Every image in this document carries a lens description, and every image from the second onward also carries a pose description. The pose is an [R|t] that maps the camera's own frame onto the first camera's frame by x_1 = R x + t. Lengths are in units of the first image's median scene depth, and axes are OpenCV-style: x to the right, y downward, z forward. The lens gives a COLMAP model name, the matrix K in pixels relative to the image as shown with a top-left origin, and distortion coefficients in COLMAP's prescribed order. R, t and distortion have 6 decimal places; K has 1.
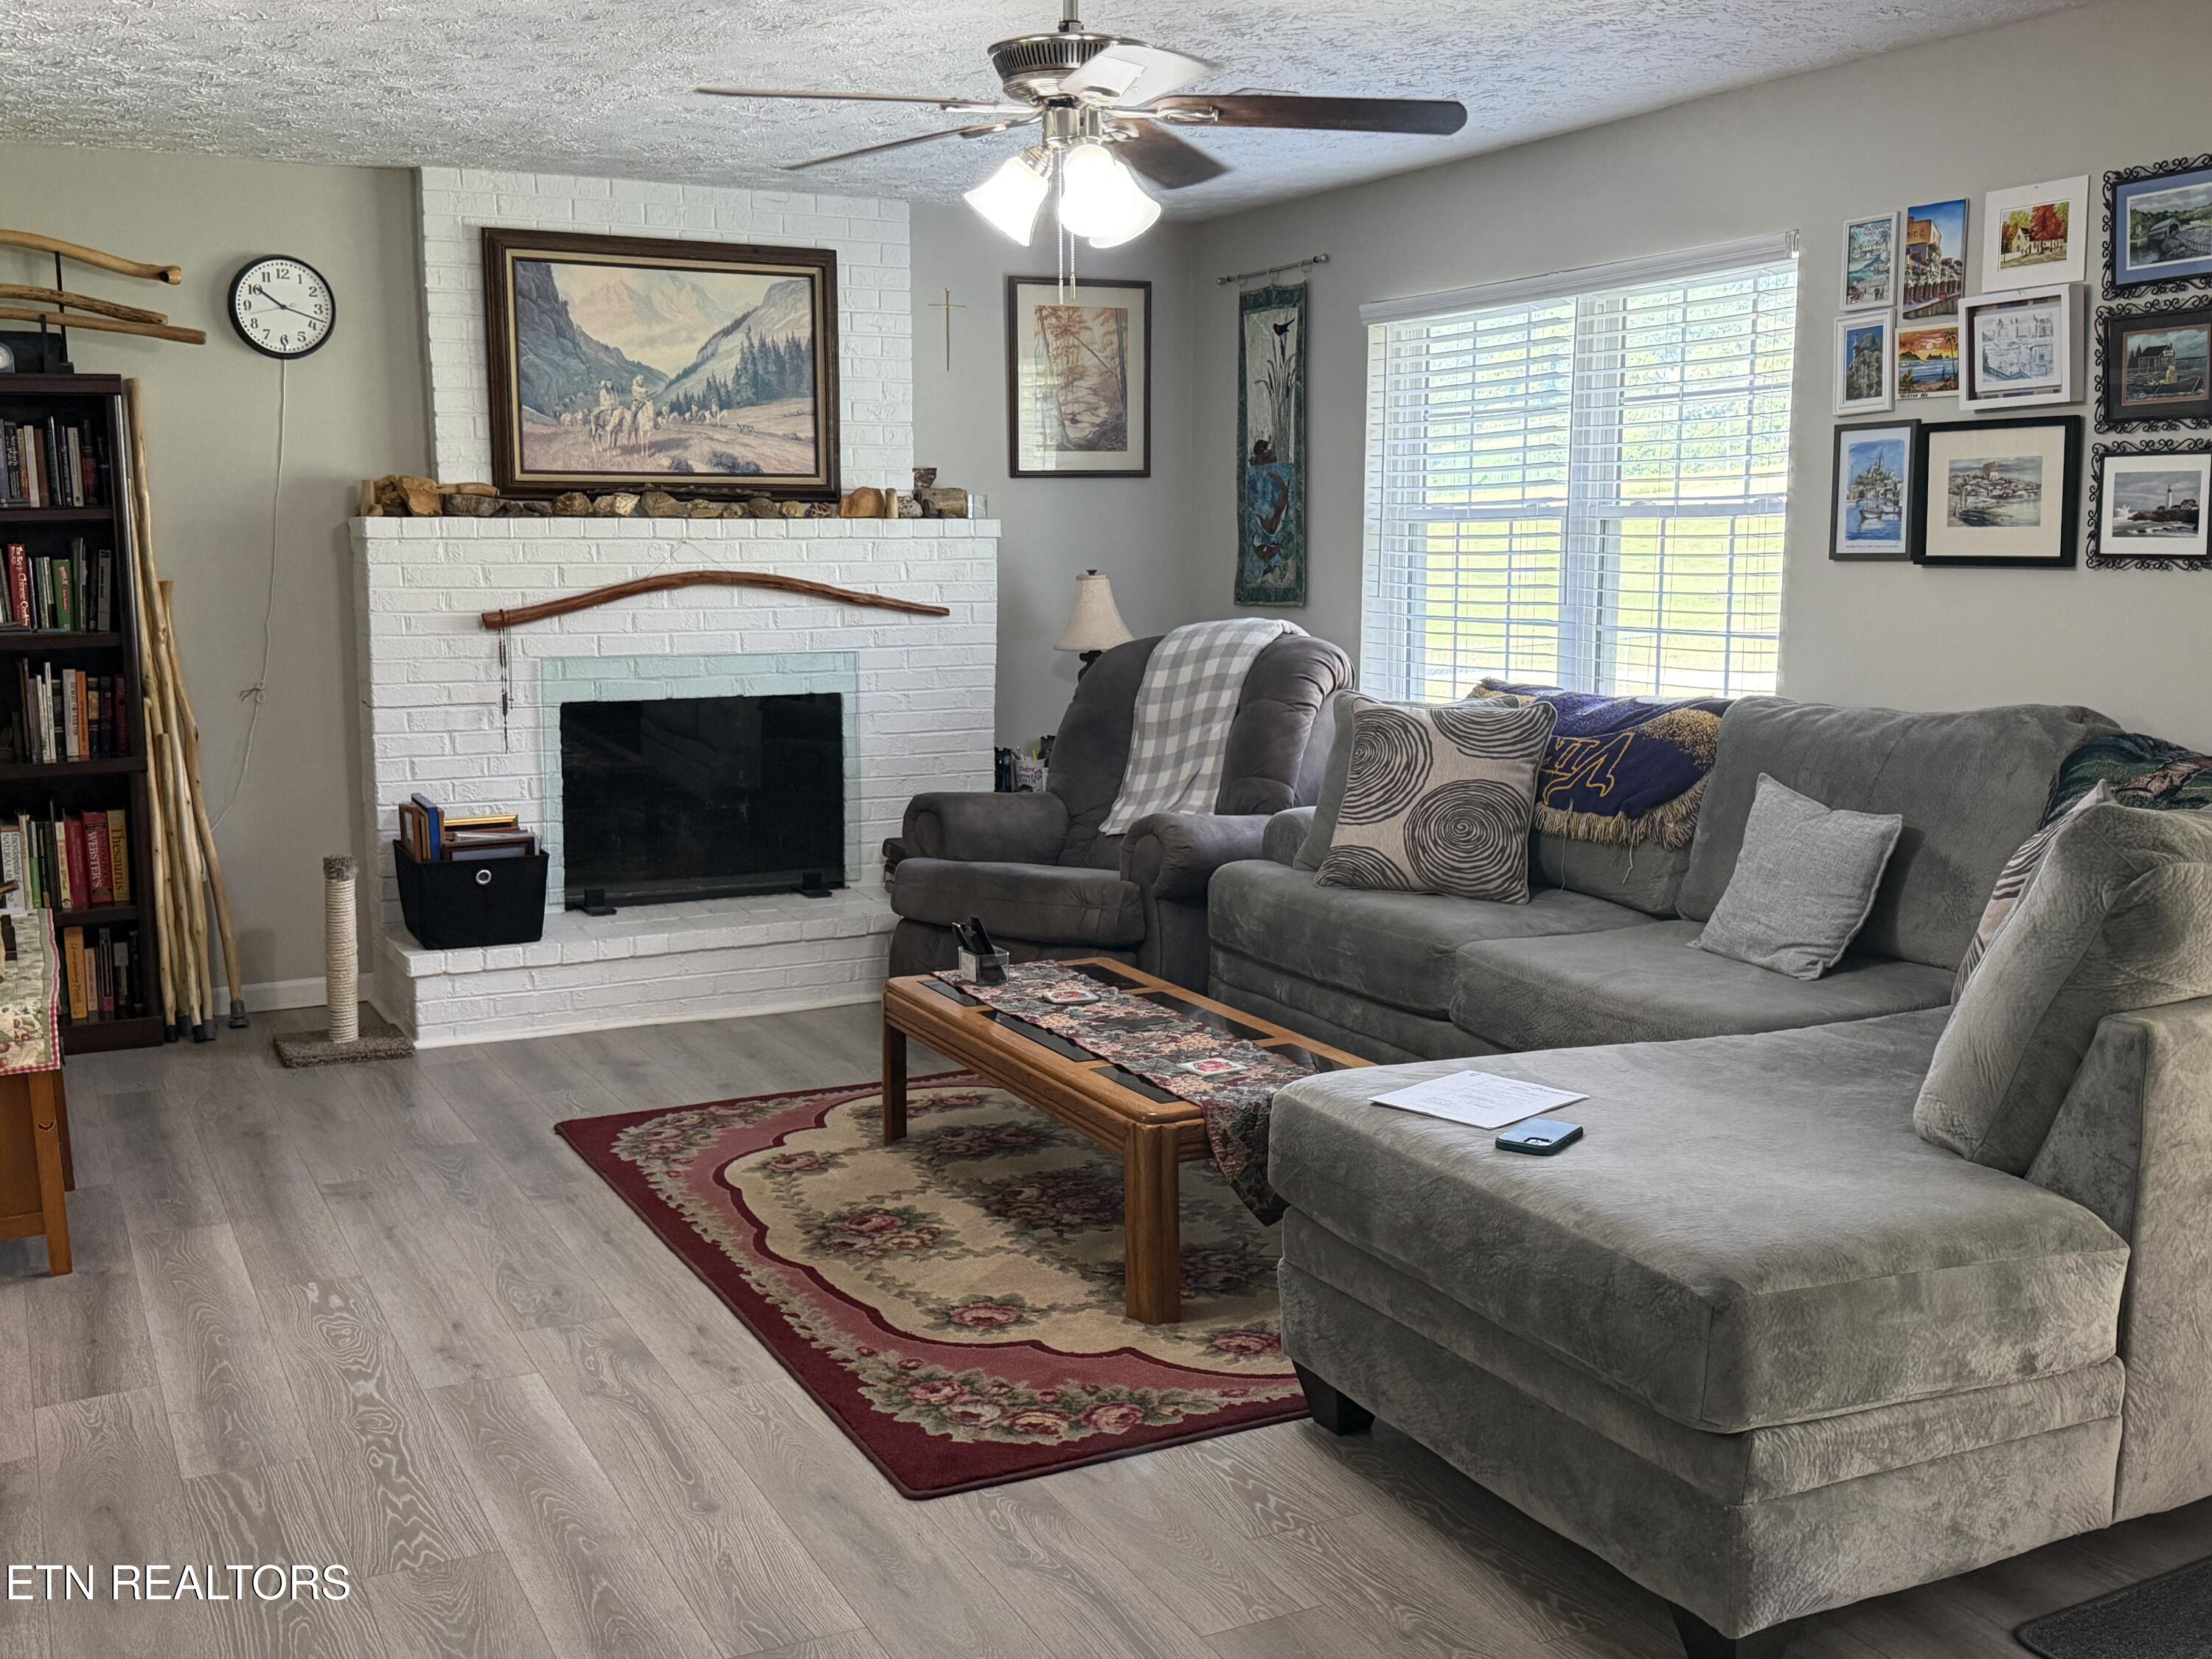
lens RADIAL K [[2189.8, 0, 1095.2], [0, 2189.8, 833.4], [0, 0, 1]] dist [0.187519, -0.420098]
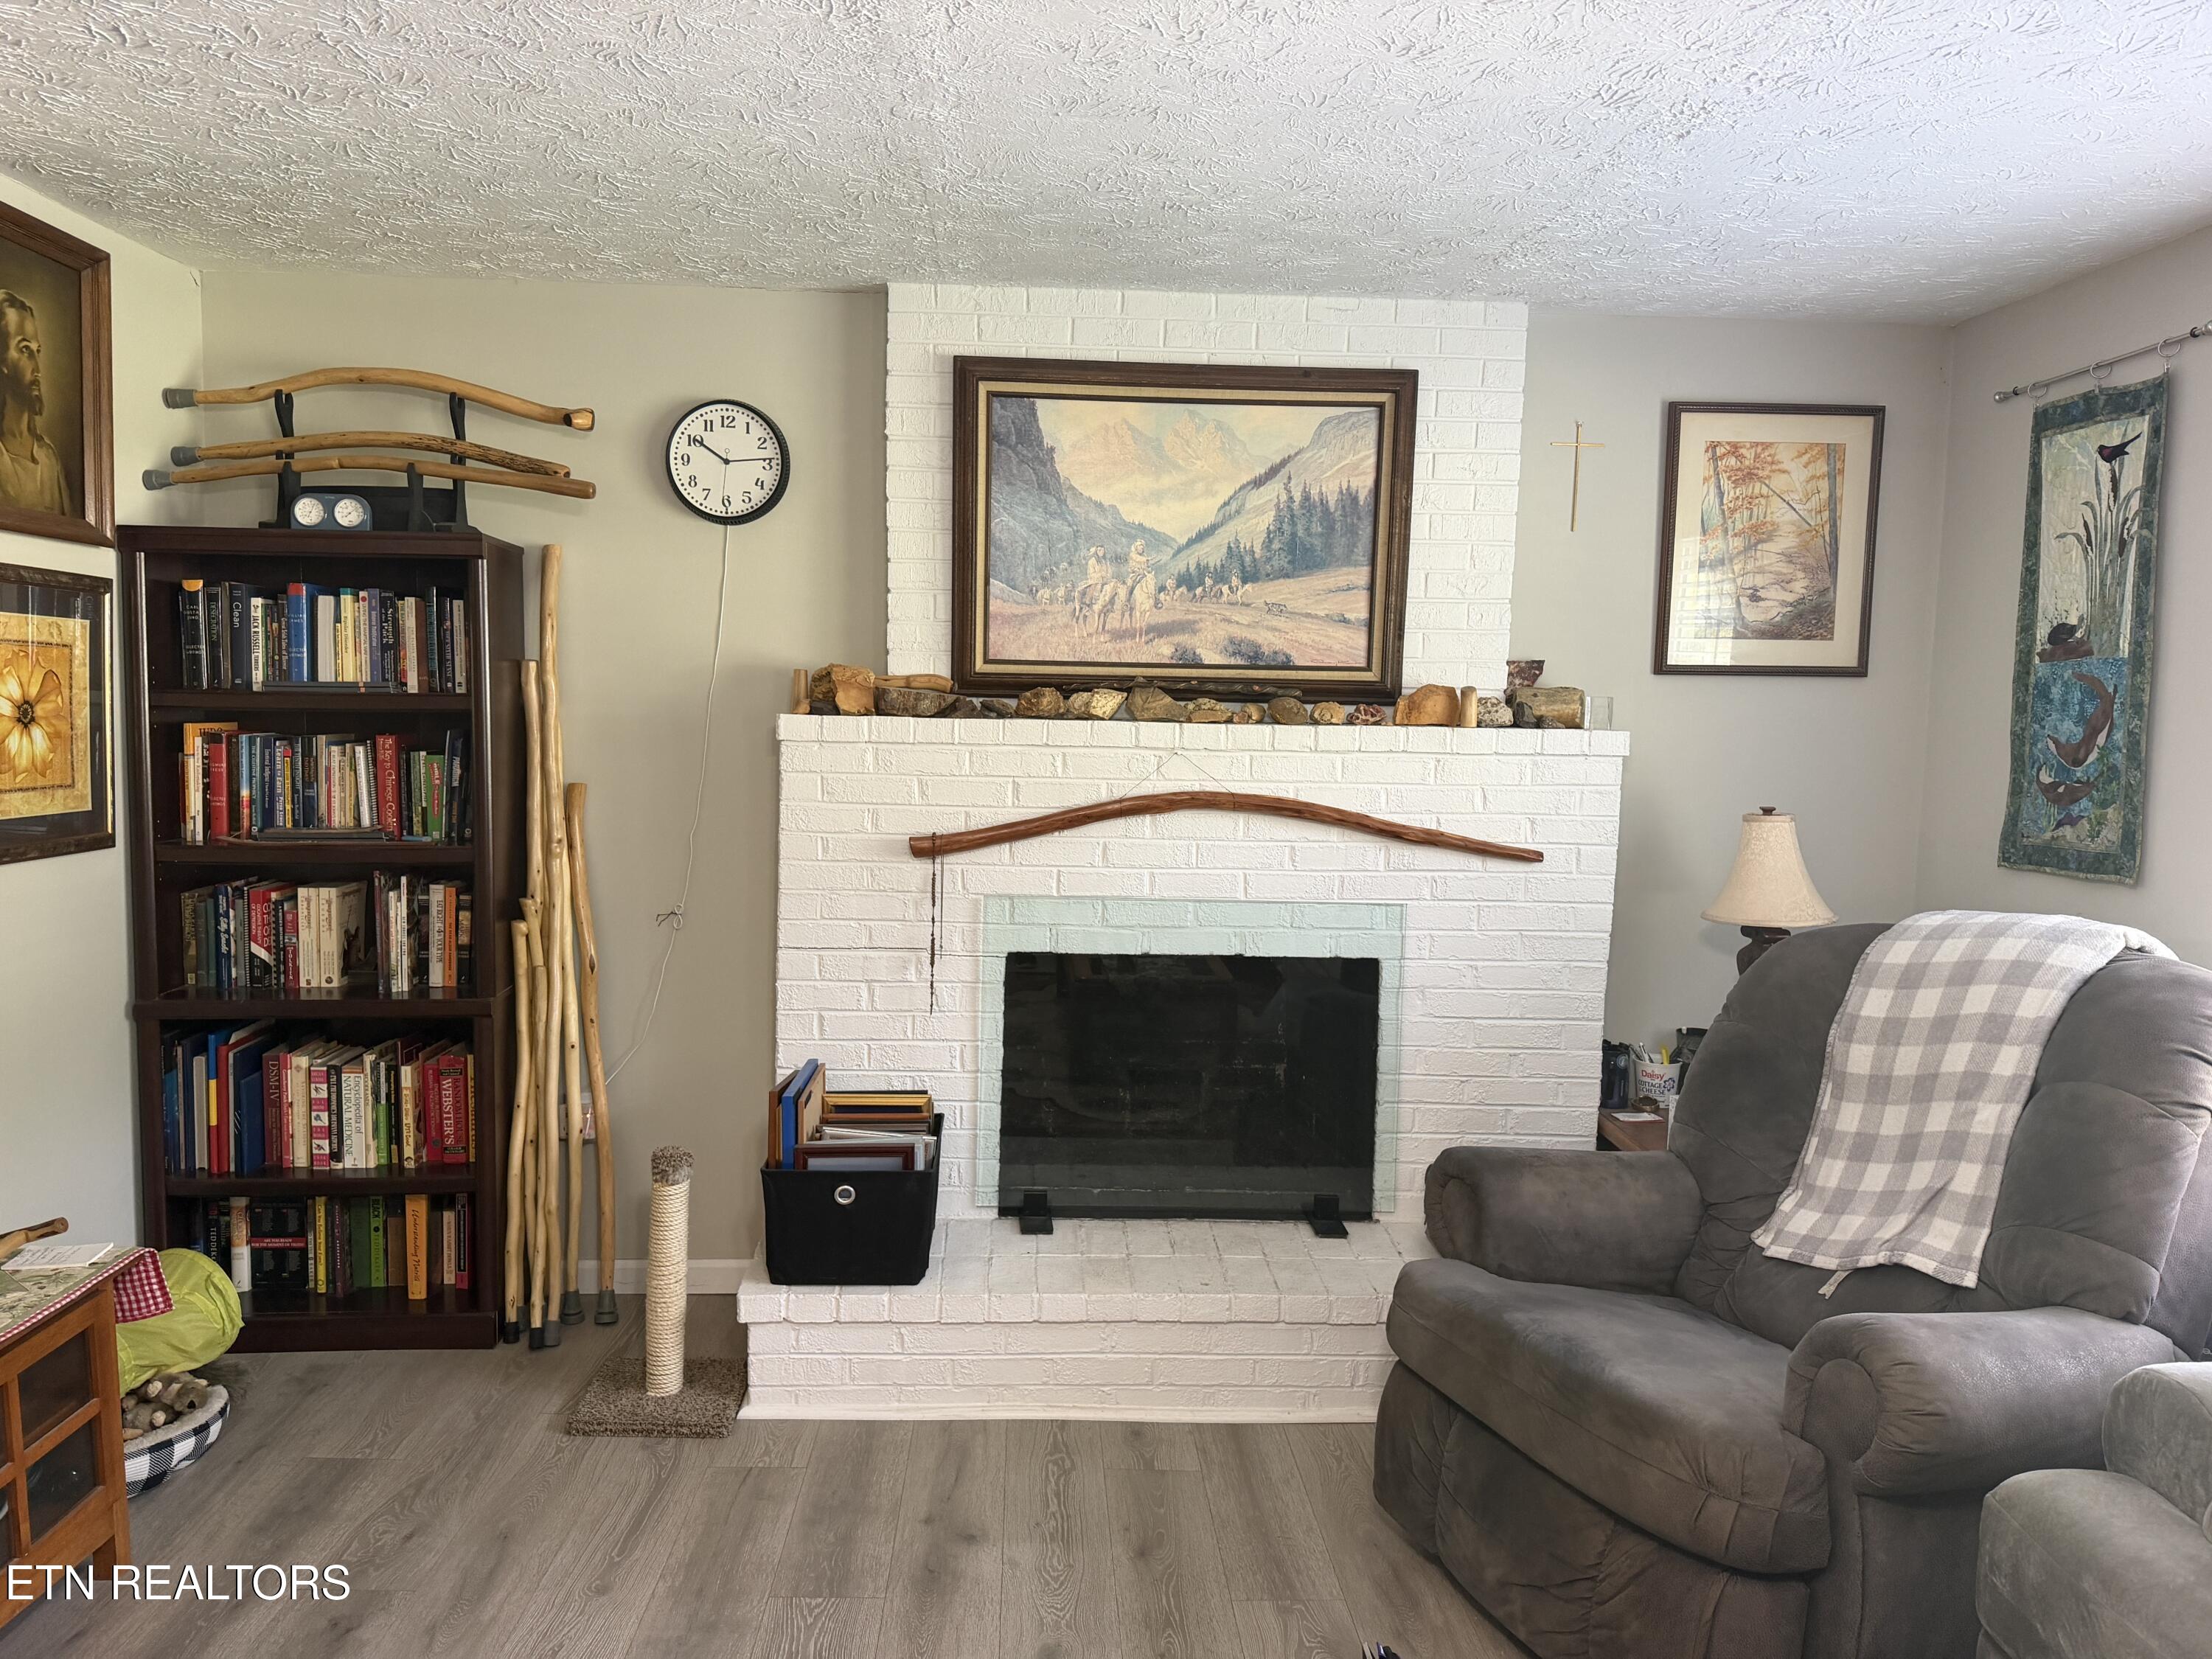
lens RADIAL K [[1532.4, 0, 1095.8], [0, 1532.4, 832.9], [0, 0, 1]] dist [0.129082, -0.191451]
pose [[0.914641, 0.057741, -0.400121, 0.002370], [-0.081626, 0.995739, -0.042896, -0.082150], [0.395940, 0.071895, 0.915458, 0.522301]]
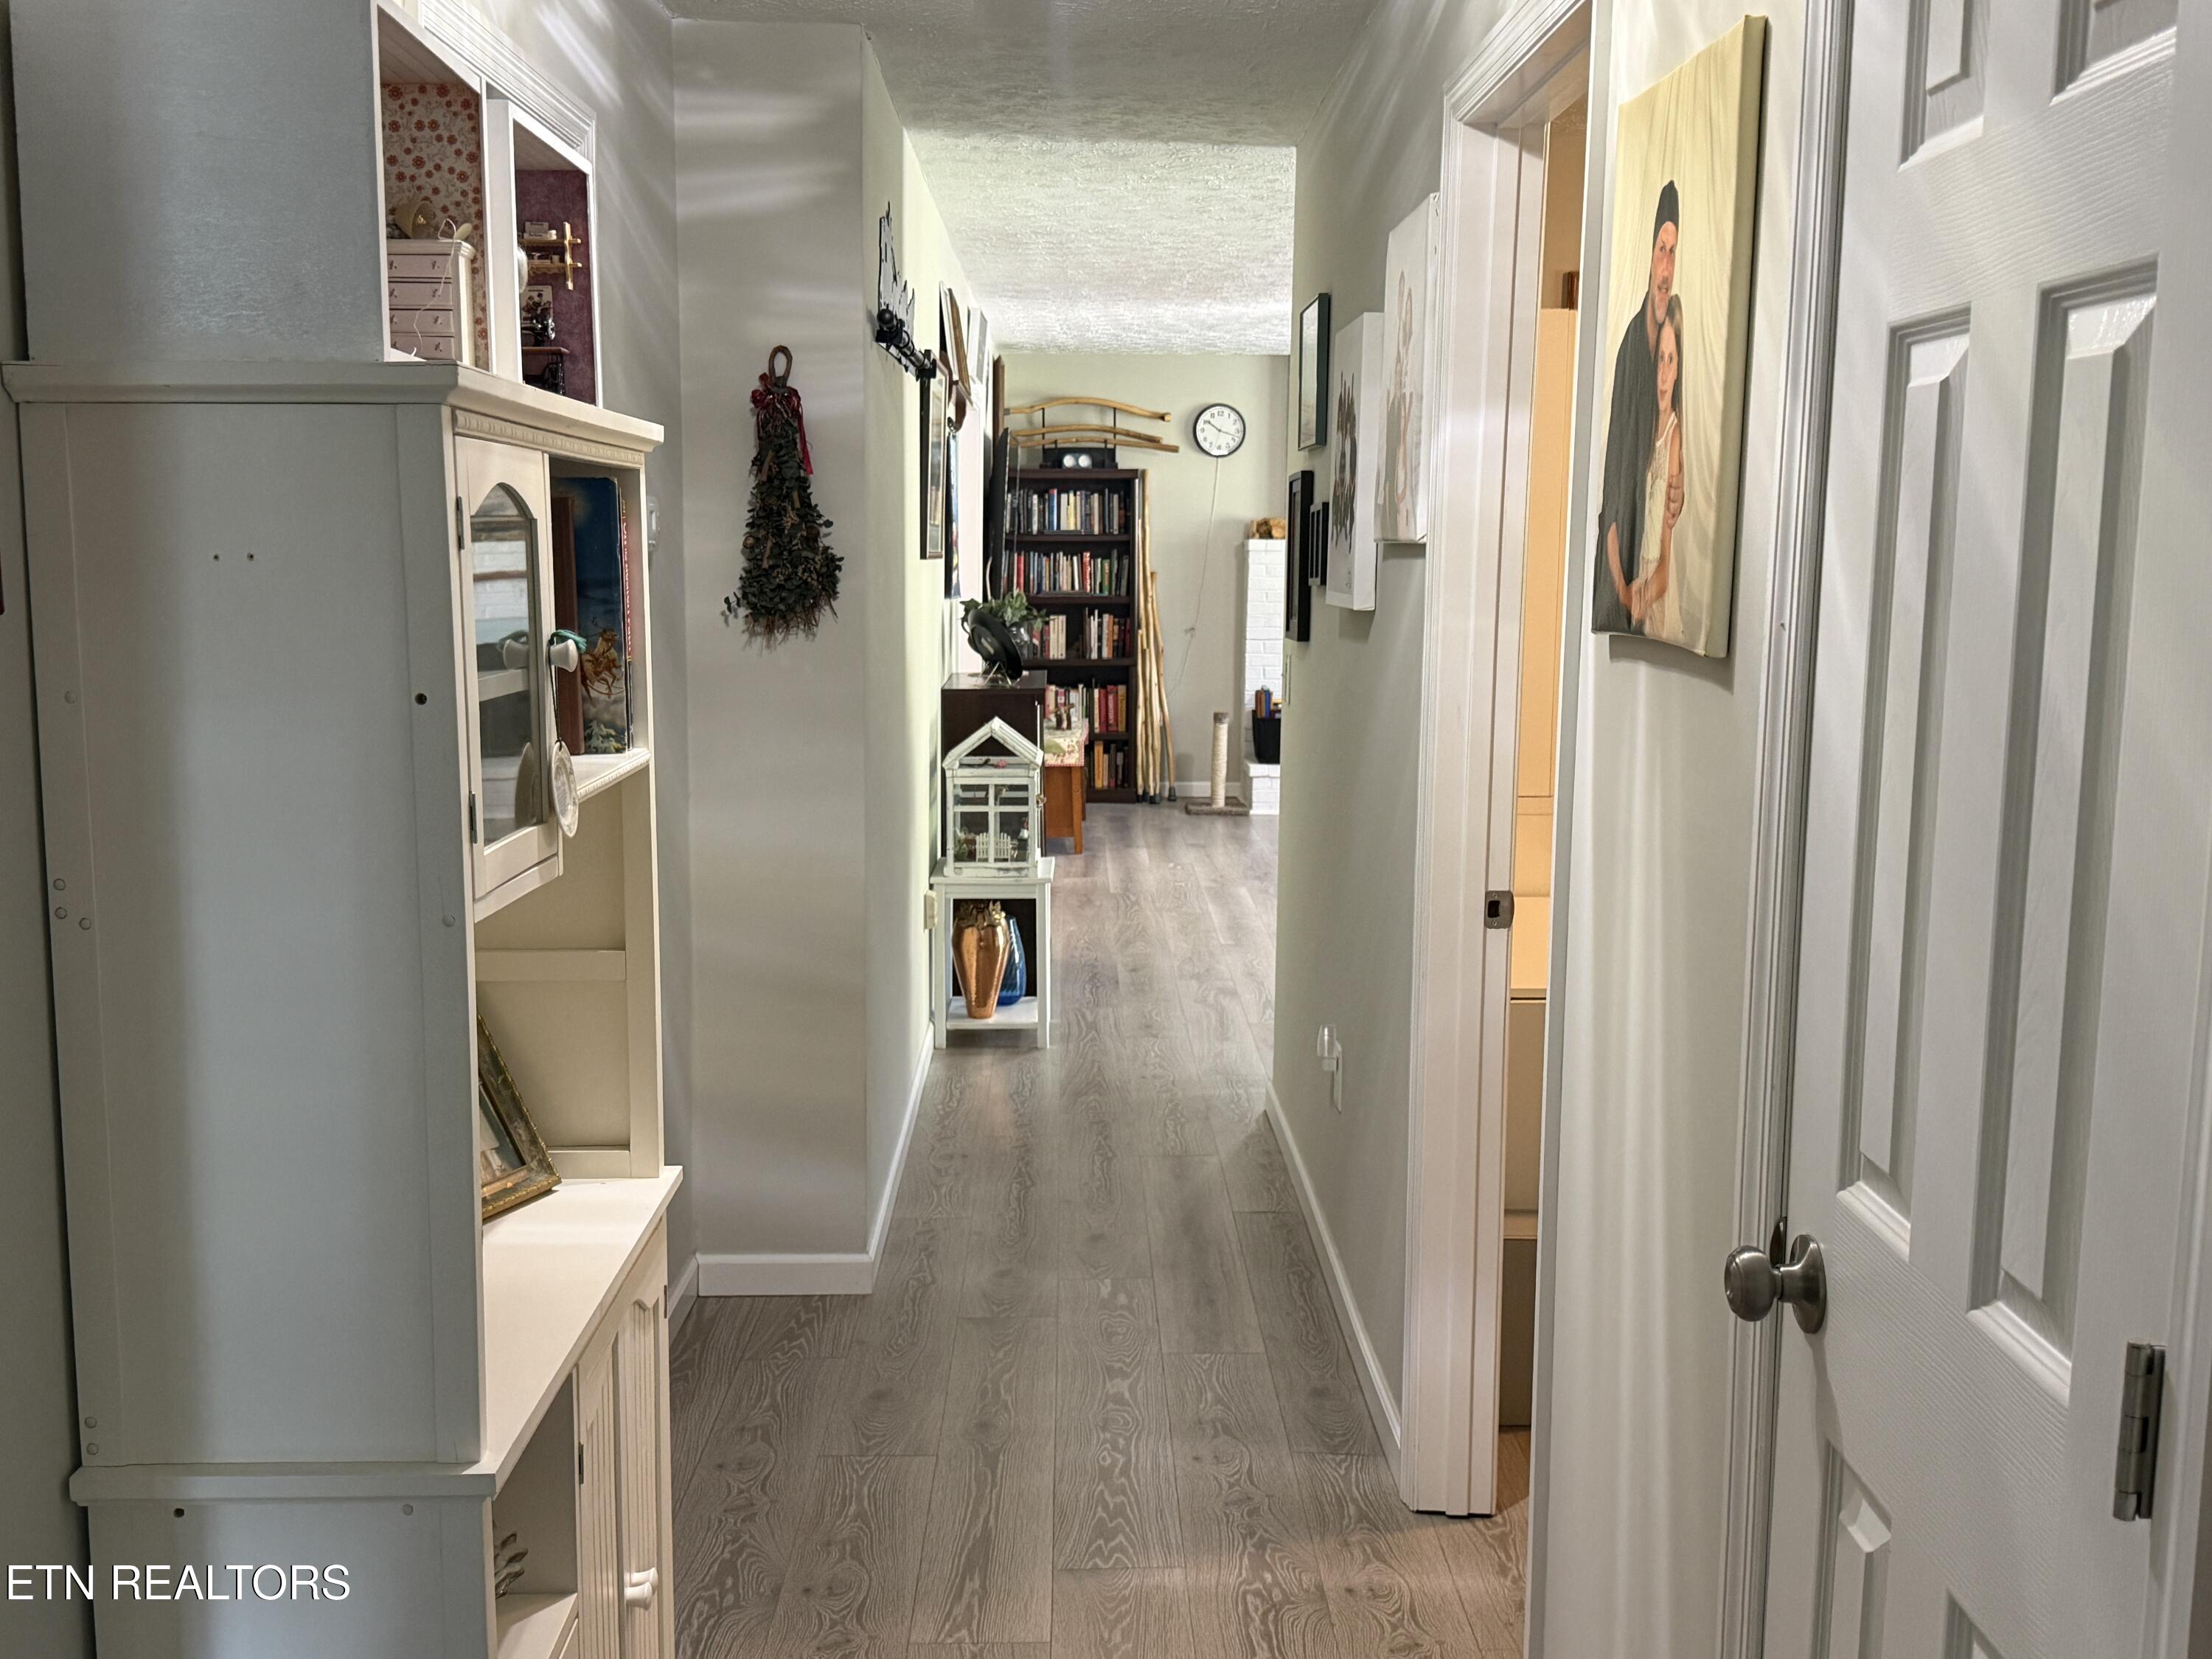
lens RADIAL K [[2189.8, 0, 1095.2], [0, 2189.8, 833.4], [0, 0, 1]] dist [0.187519, -0.420098]
pose [[0.899304, 0.066356, -0.432261, 0.379530], [-0.070723, 0.997478, 0.005984, 0.106423], [0.431568, 0.025190, 0.901729, -0.742861]]
